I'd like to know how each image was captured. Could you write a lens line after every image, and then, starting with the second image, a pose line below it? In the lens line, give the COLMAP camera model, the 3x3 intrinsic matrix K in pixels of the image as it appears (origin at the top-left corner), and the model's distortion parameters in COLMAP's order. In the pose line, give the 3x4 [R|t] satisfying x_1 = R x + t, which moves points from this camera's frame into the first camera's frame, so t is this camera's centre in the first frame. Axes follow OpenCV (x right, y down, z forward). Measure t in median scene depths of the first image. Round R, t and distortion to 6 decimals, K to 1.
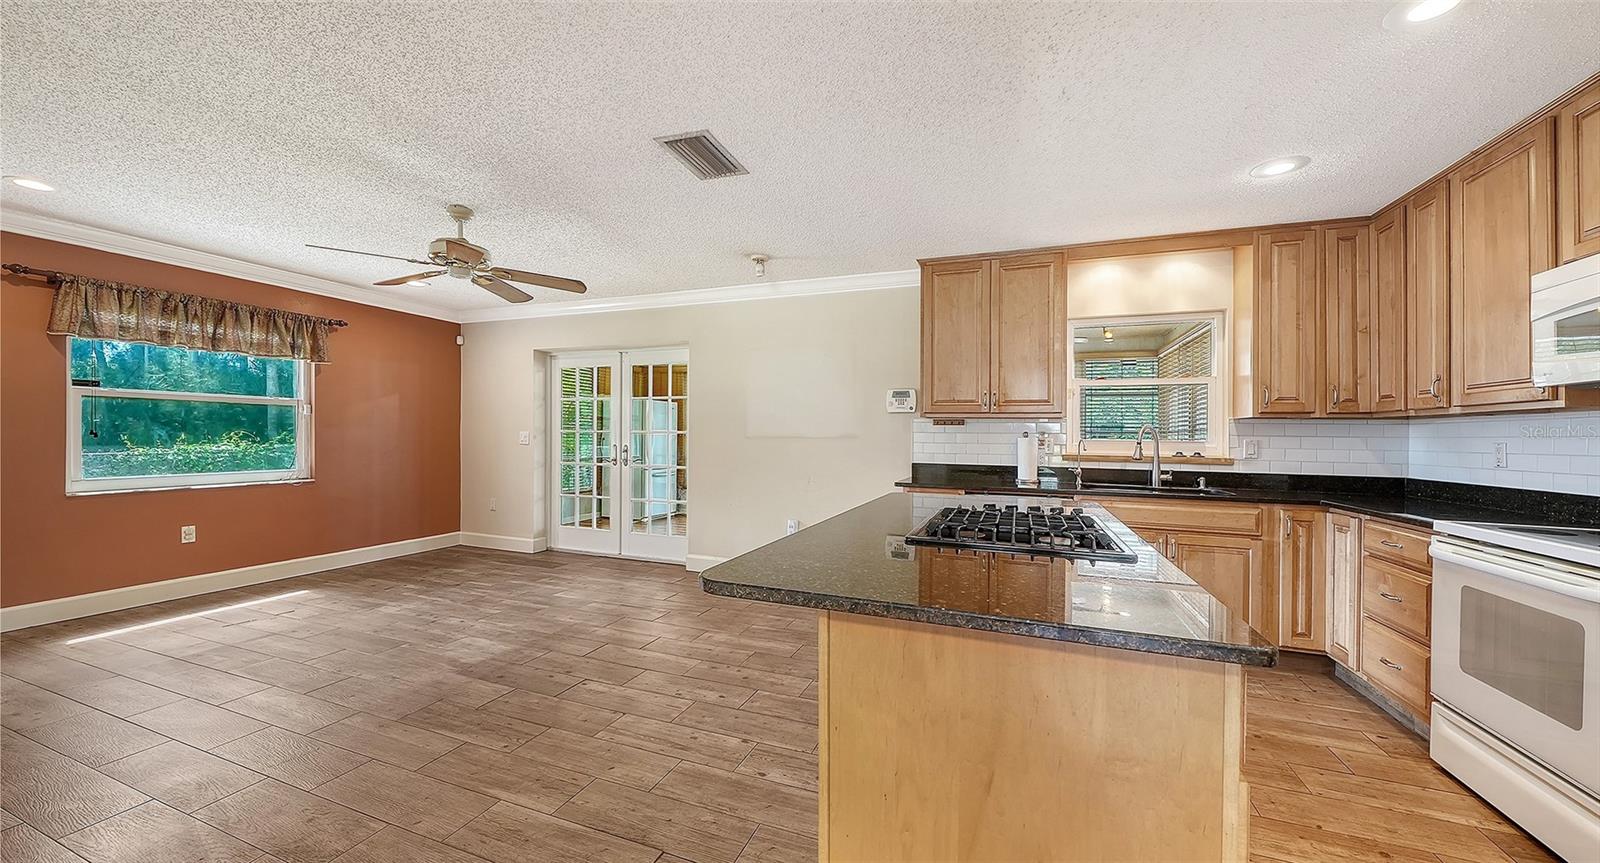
lens RADIAL K [[562.1, 0, 795.2], [0, 562.1, 428.7], [0, 0, 1]] dist [-0.001357, -0.000048]
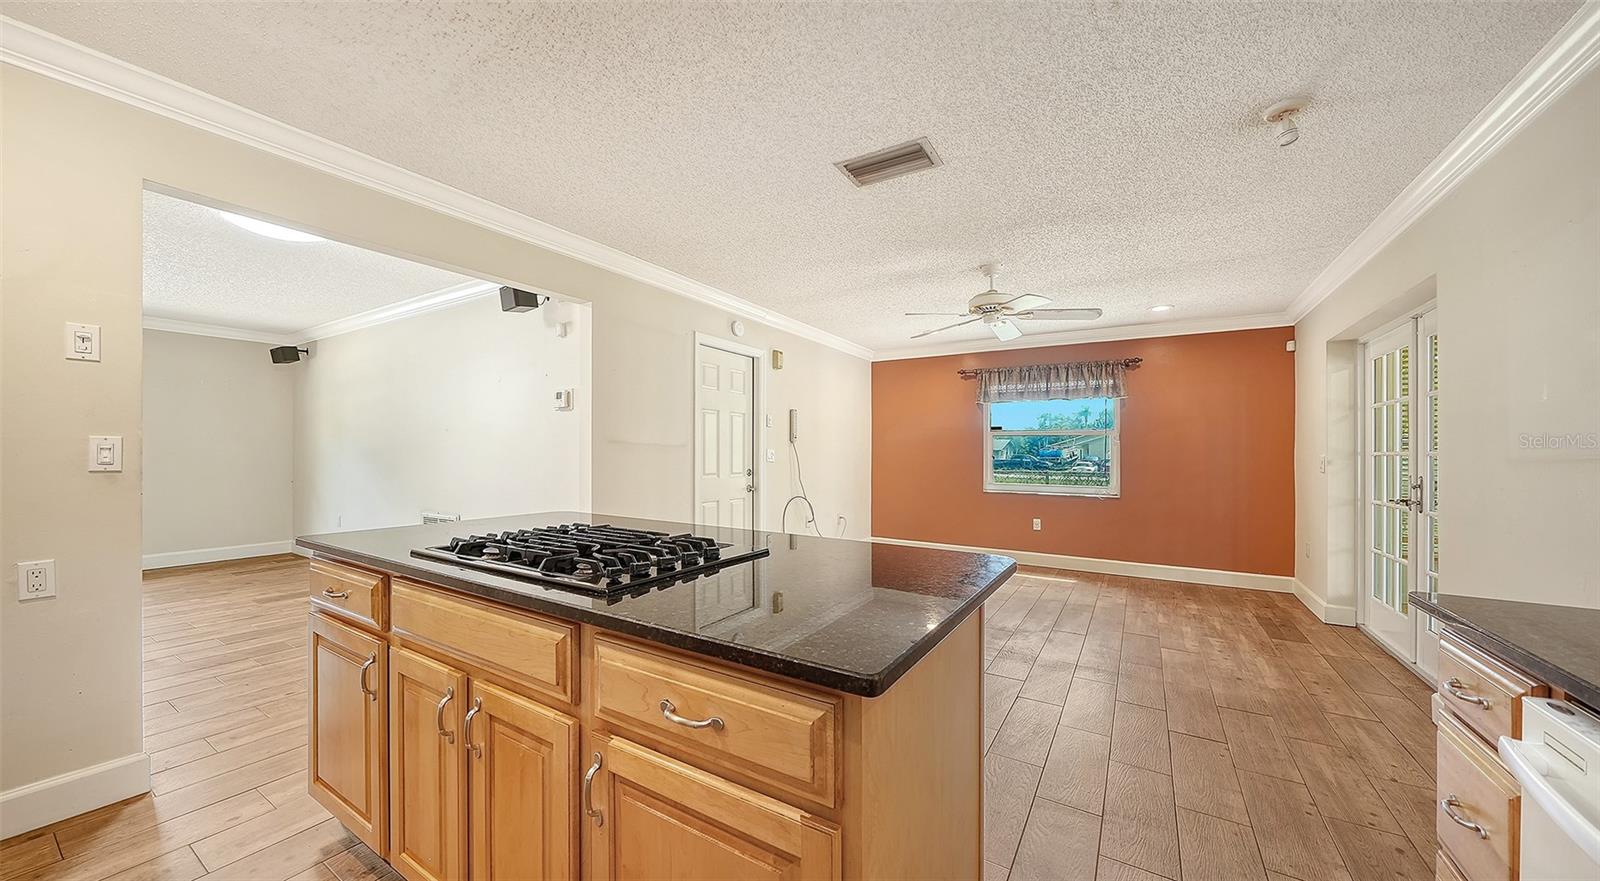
lens RADIAL K [[559.4, 0, 806.0], [0, 559.4, 440.4], [0, 0, 1]] dist [-0.005102, -0.000051]
pose [[-0.173922, -0.036344, -0.984089, 0.545439], [-0.000380, 0.999321, -0.036839, 0.020952], [0.984759, -0.006033, -0.173818, 0.710419]]
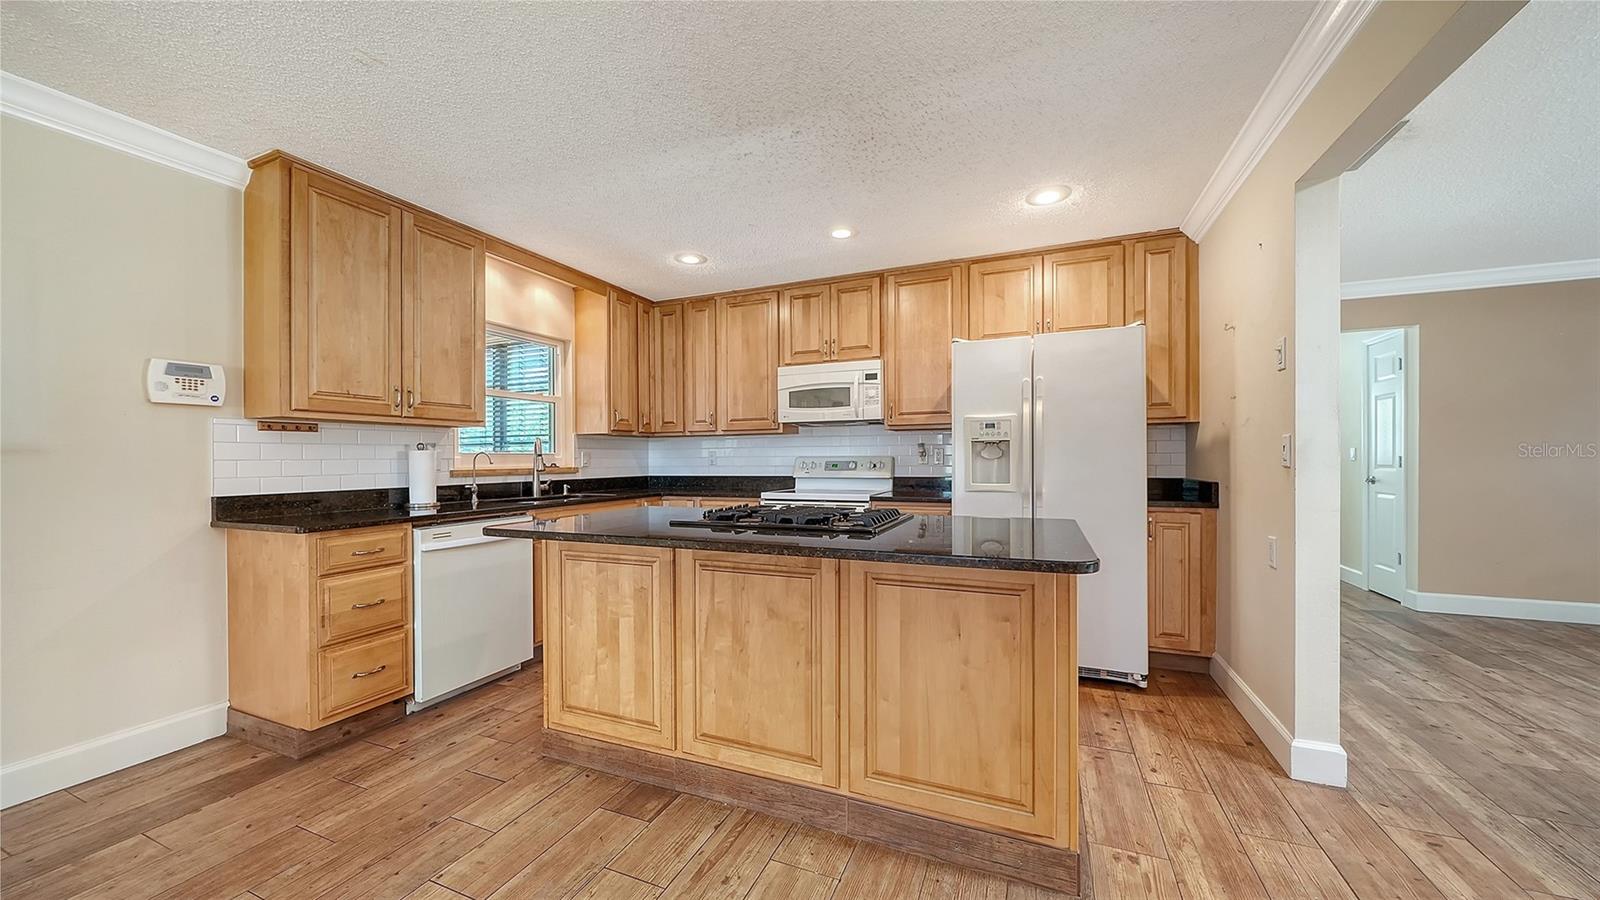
lens RADIAL K [[559.4, 0, 811.6], [0, 559.4, 452.1], [0, 0, 1]] dist [-0.005102, -0.000051]
pose [[0.019366, -0.001309, 0.999812, -0.383109], [-0.002693, 0.999995, 0.001362, 0.016450], [-0.999809, -0.002719, 0.019363, 0.460771]]
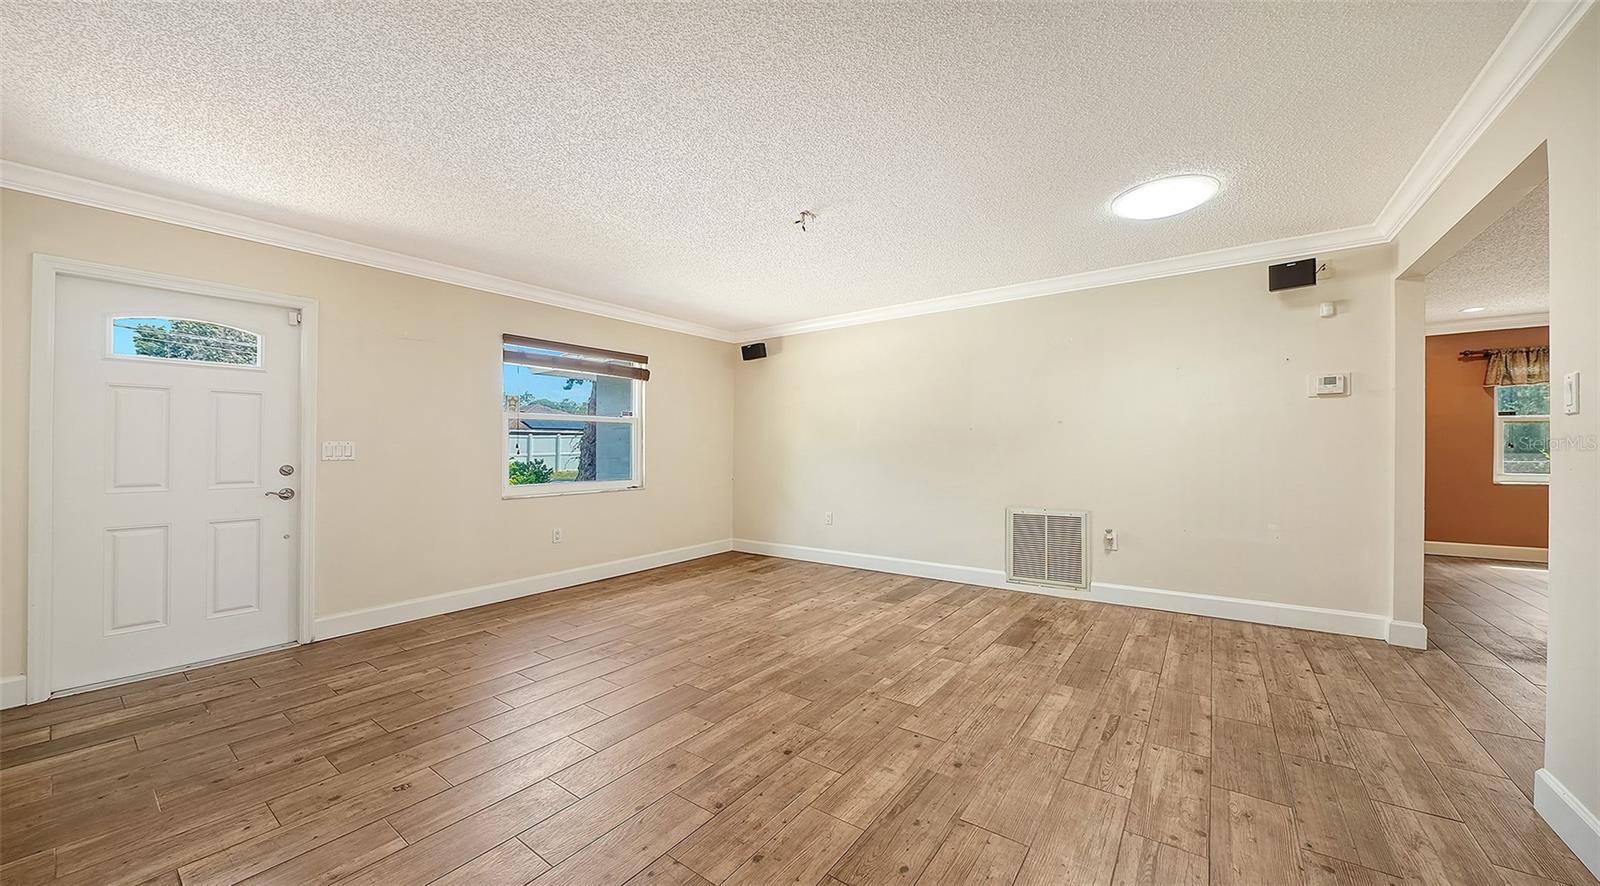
lens RADIAL K [[559.4, 0, 809.9], [0, 559.4, 467.2], [0, 0, 1]] dist [-0.005102, -0.000051]
pose [[-0.247189, 0.018828, -0.968784, 0.744831], [0.012704, 0.999788, 0.016189, 0.018773], [0.968884, -0.008306, -0.247376, -0.521443]]
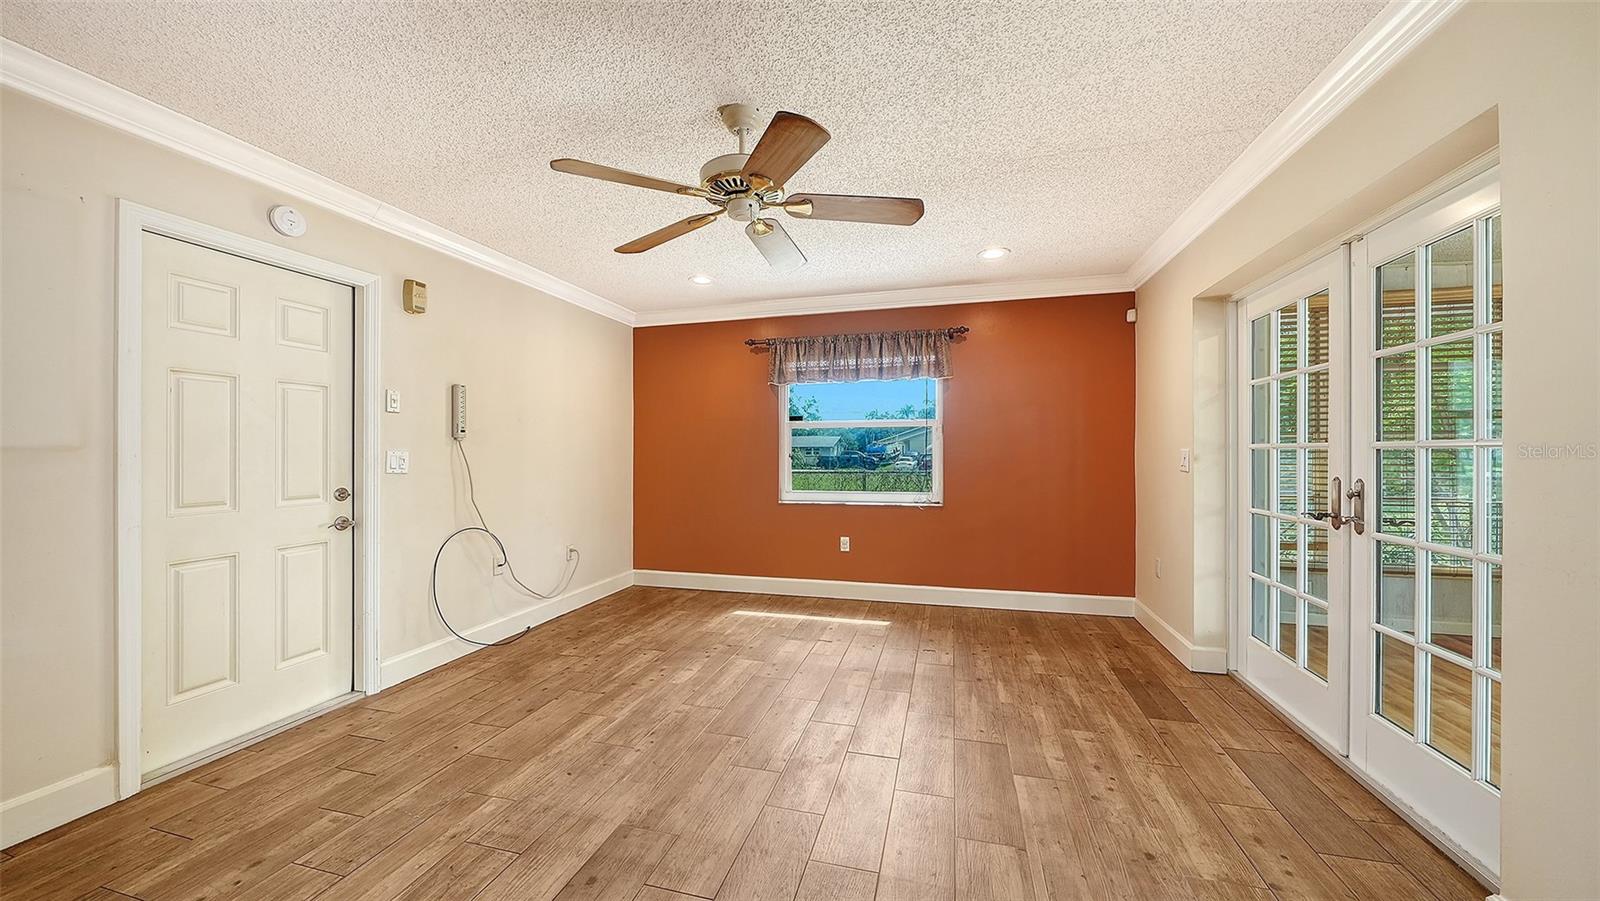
lens RADIAL K [[558.0, 0, 803.5], [0, 558.0, 452.5], [0, 0, 1]] dist [0.000813, 0.000076]
pose [[0.103592, -0.011023, -0.994559, 0.050869], [0.018307, 0.999790, -0.009174, 0.011367], [0.994451, -0.017257, 0.103772, 0.868518]]
